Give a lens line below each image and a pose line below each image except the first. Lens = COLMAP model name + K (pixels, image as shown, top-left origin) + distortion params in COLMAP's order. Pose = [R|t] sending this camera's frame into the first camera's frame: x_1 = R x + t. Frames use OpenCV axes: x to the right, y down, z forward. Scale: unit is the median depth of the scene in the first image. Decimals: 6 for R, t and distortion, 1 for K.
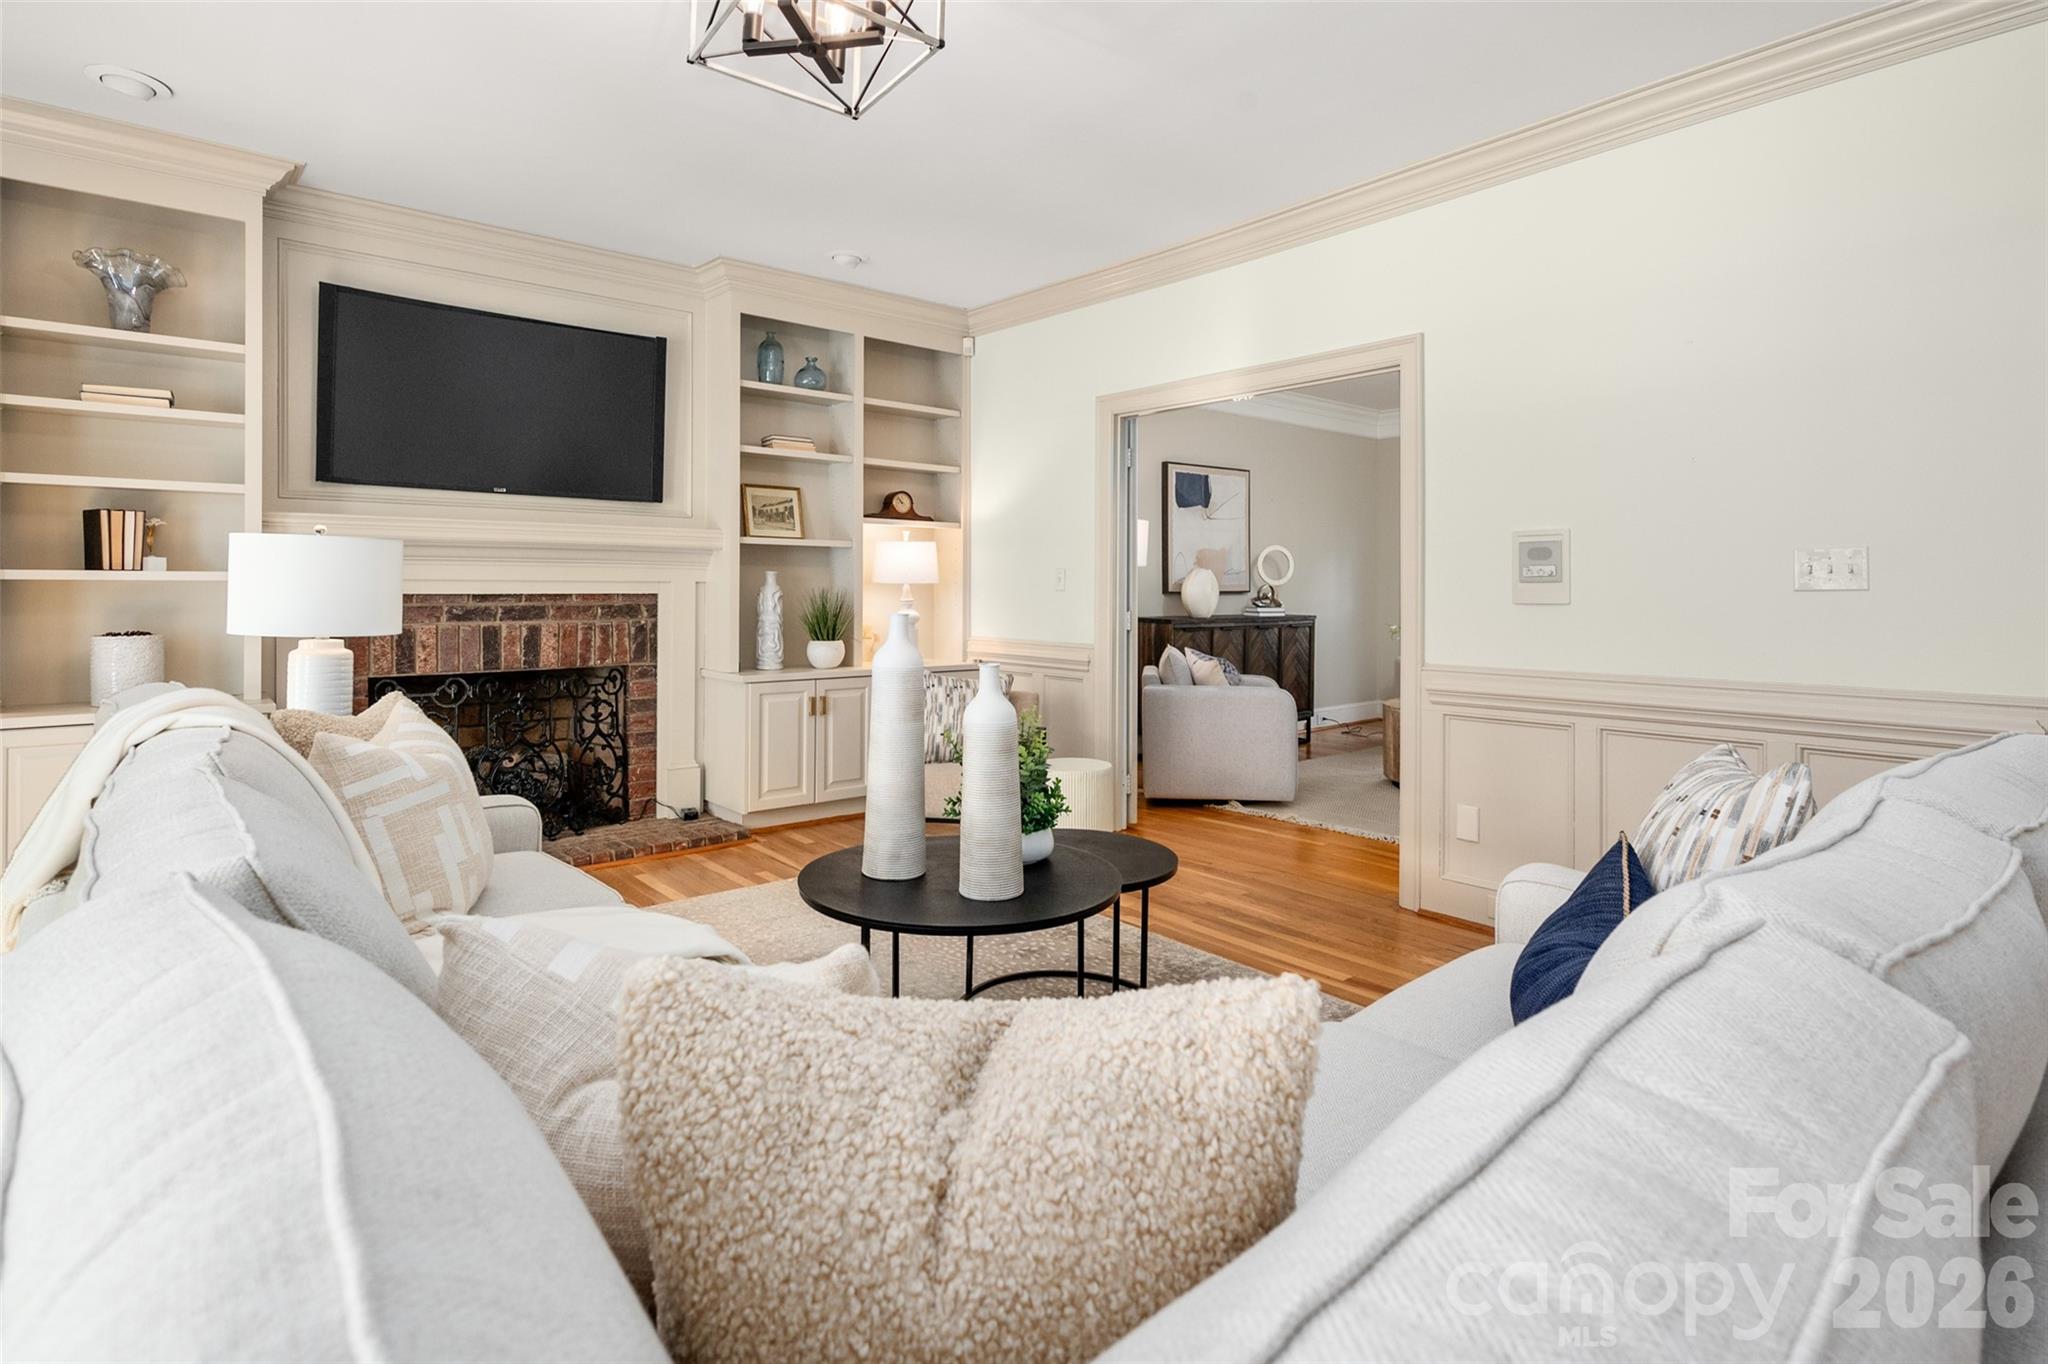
lens RADIAL K [[1033.1, 0, 1027.7], [0, 1033.1, 592.7], [0, 0, 1]] dist [0.004384, 0.000535]
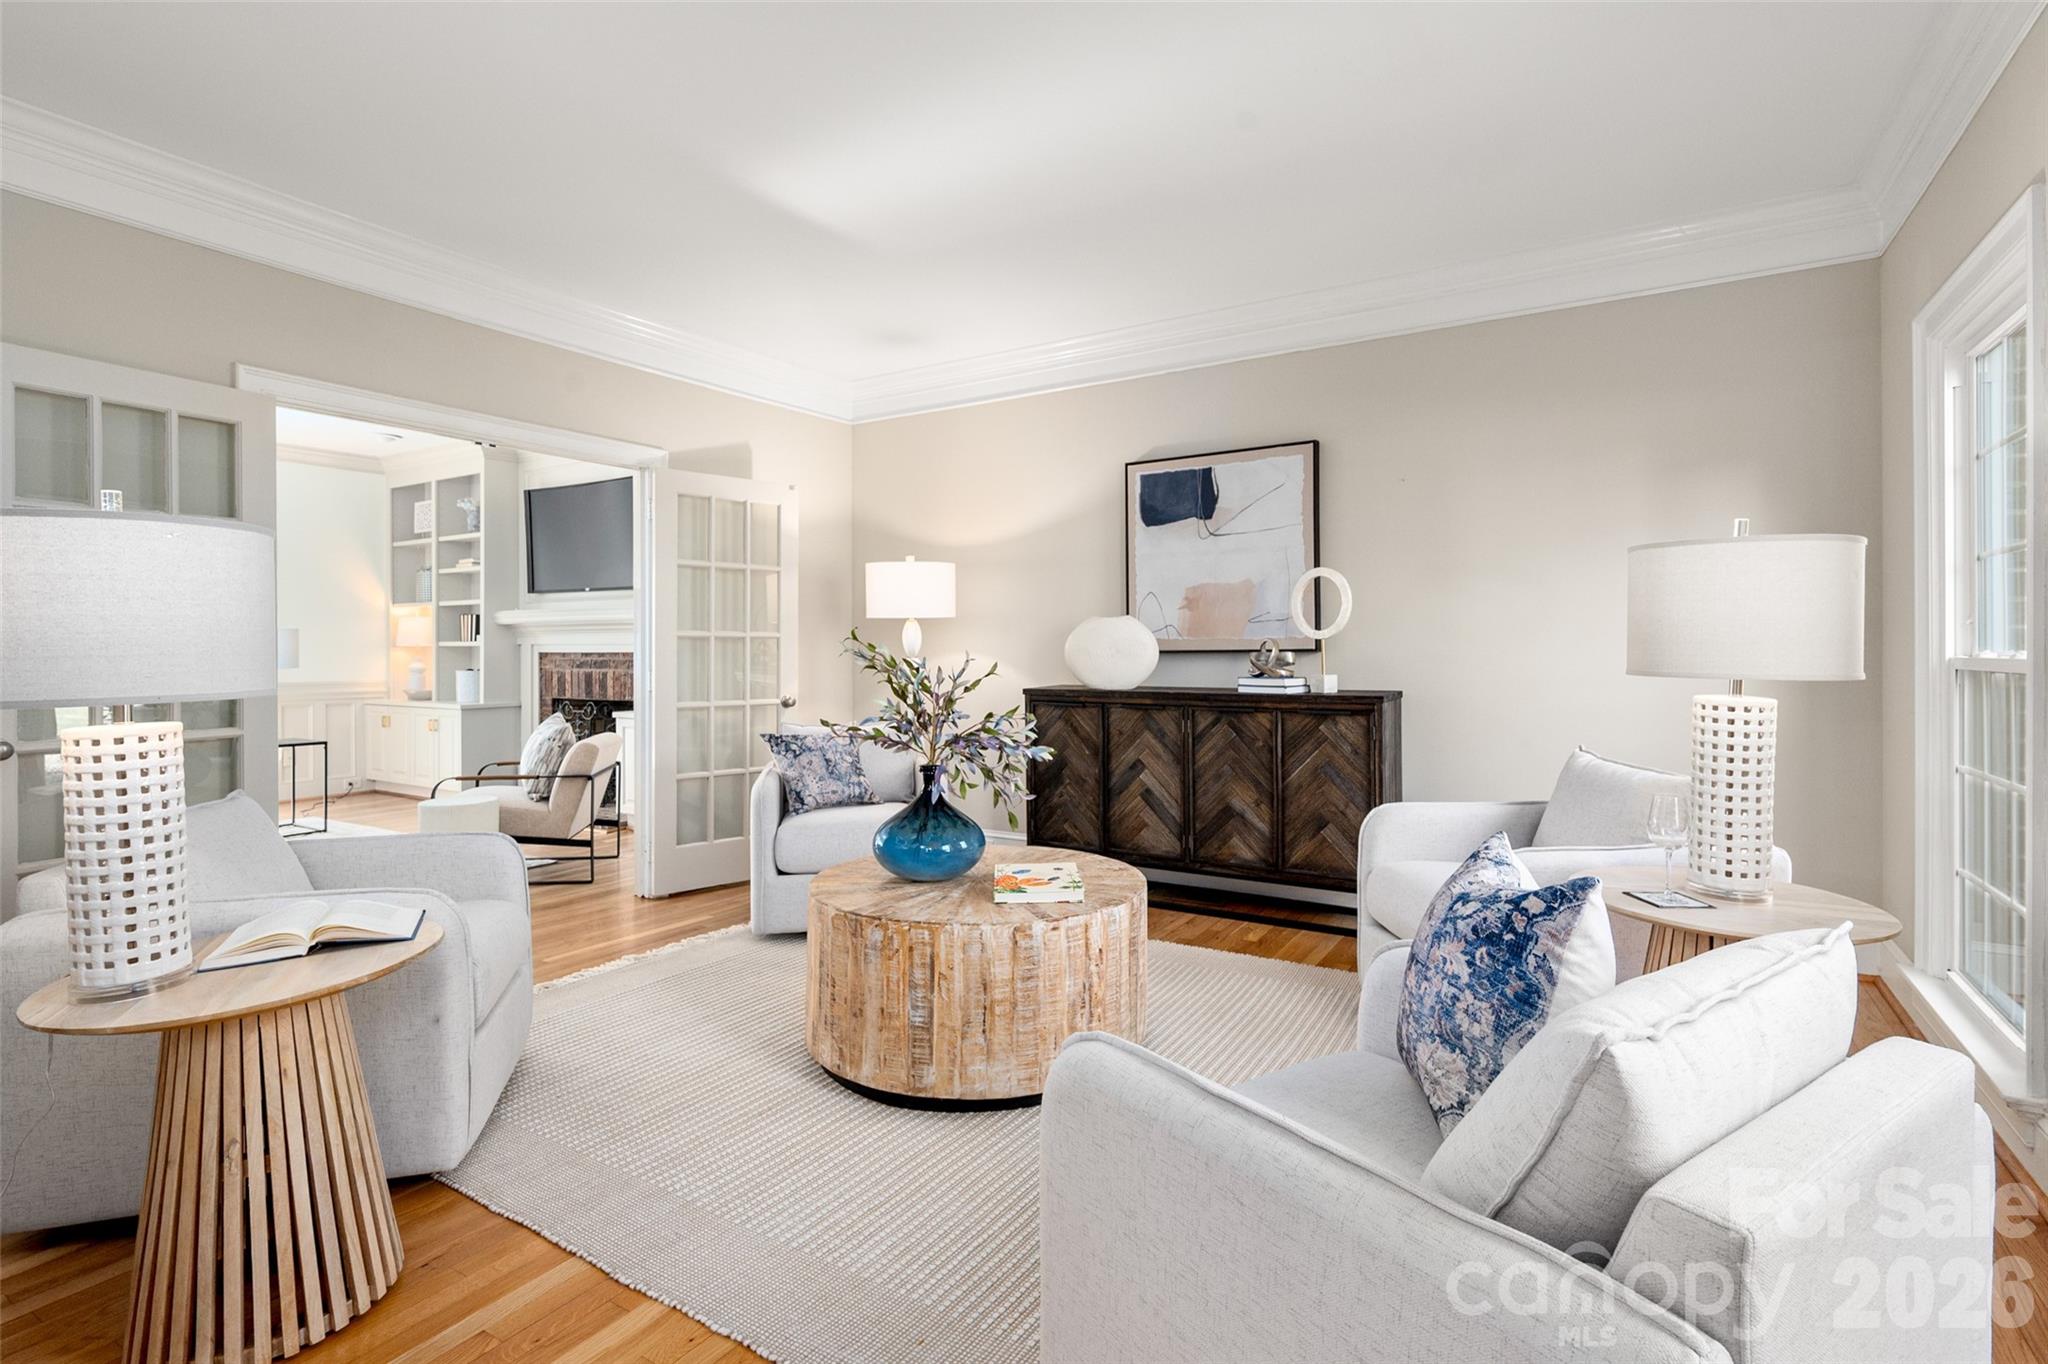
lens RADIAL K [[990.1, 0, 1020.2], [0, 990.1, 644.7], [0, 0, 1]] dist [-0.001561, -0.000207]
pose [[0.302227, -0.004755, -0.953224, 1.050305], [0.000377, 0.999988, -0.004868, -0.002735], [0.953236, 0.001112, 0.302225, 1.028170]]
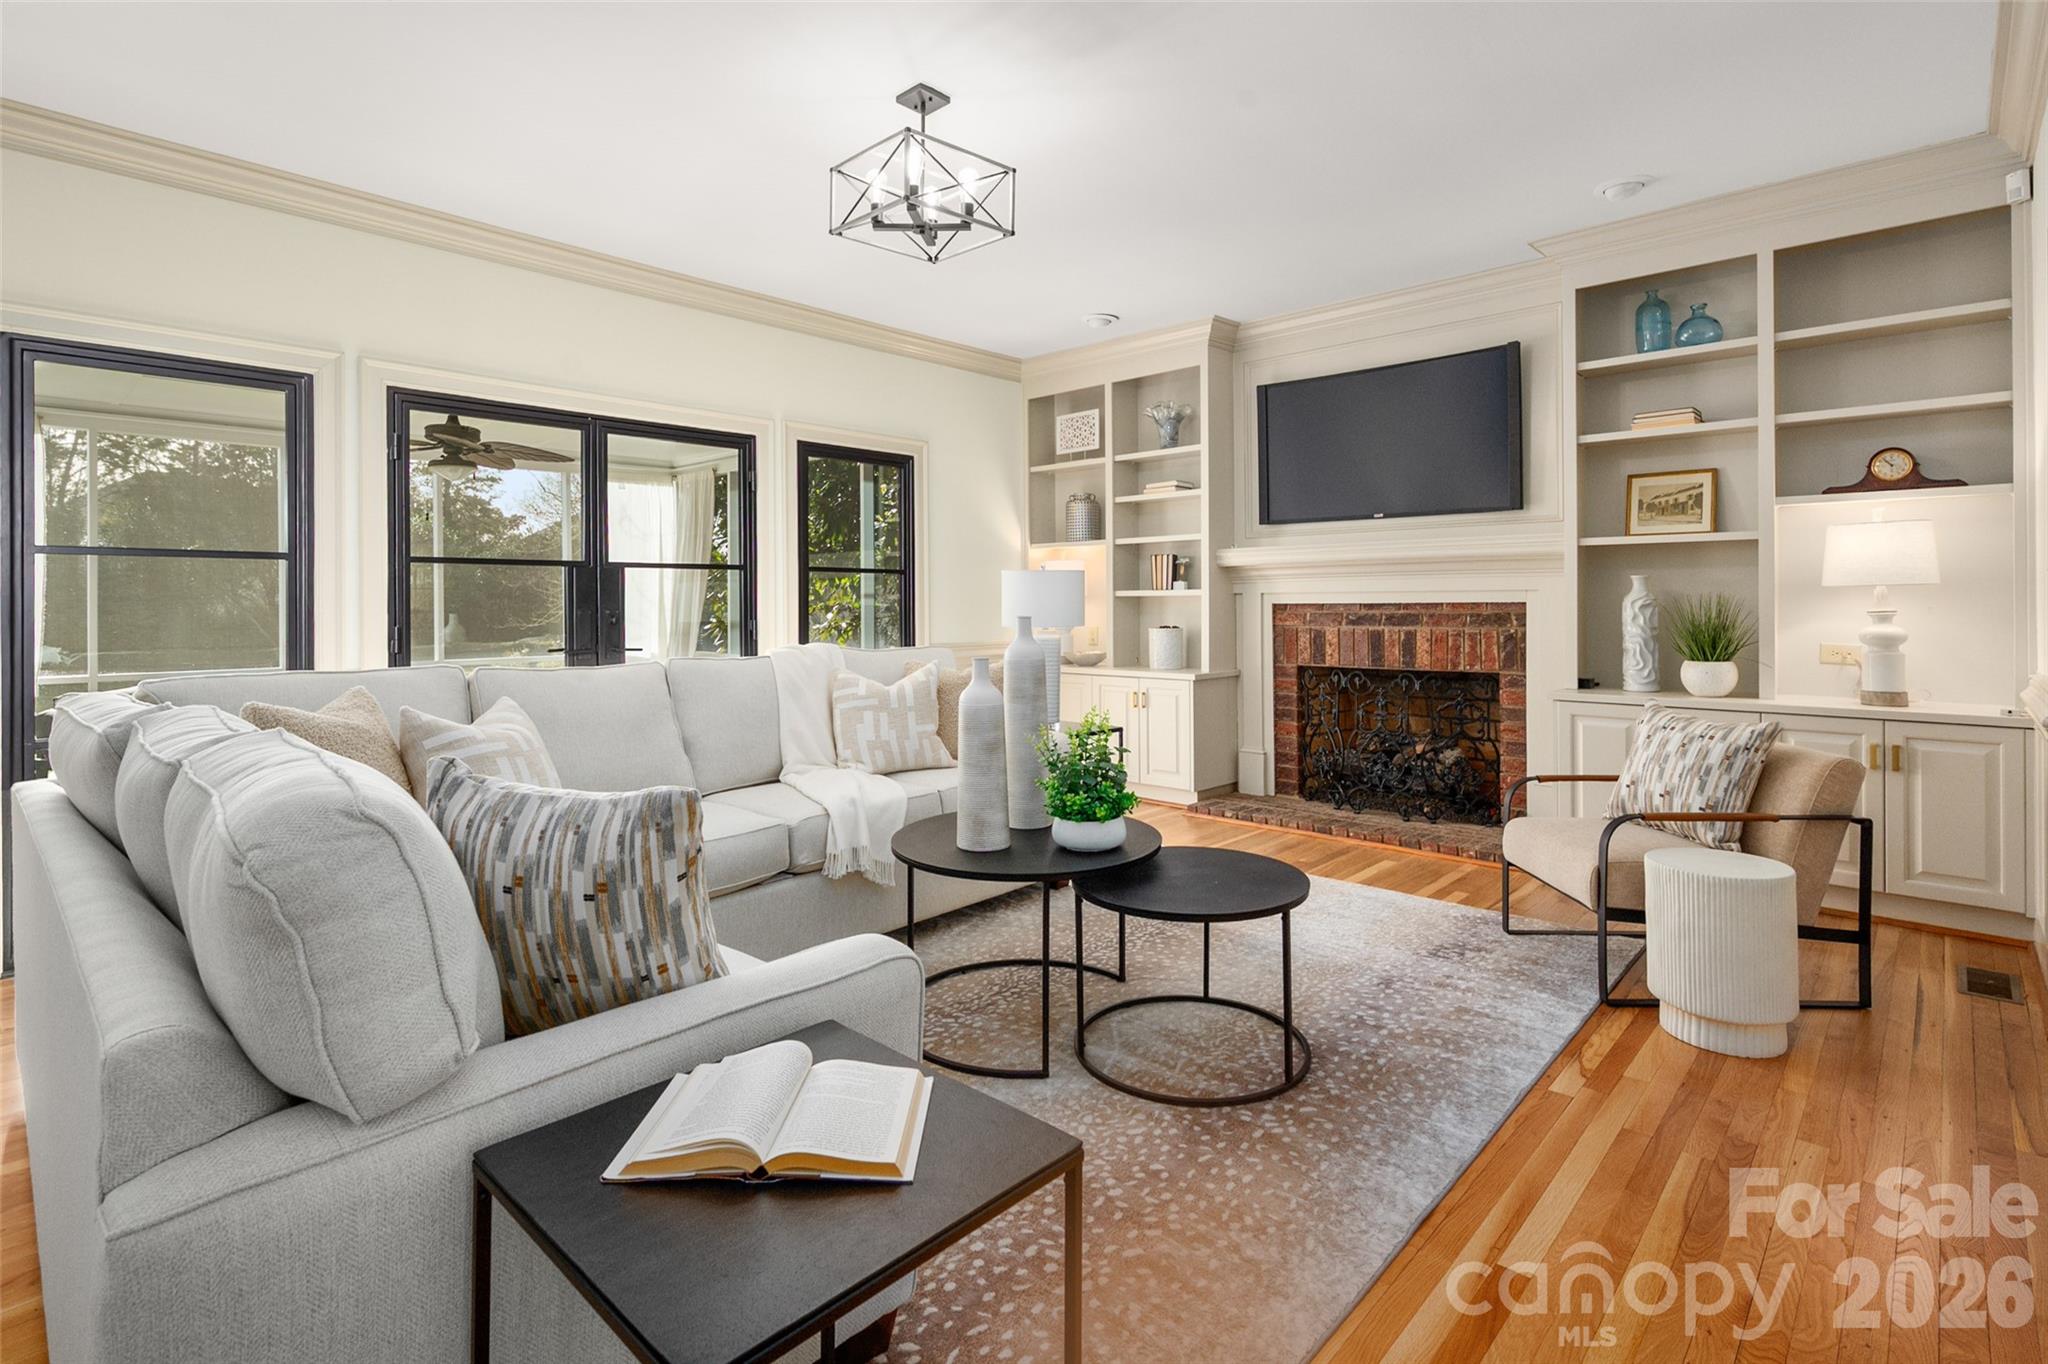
lens RADIAL K [[976.9, 0, 1032.4], [0, 976.9, 605.0], [0, 0, 1]] dist [-0.001813, -0.000213]
pose [[0.122343, -0.000438, -0.992488, 0.482753], [0.004156, 0.999991, 0.000071, 0.001329], [0.992479, -0.004134, 0.122344, 0.406557]]
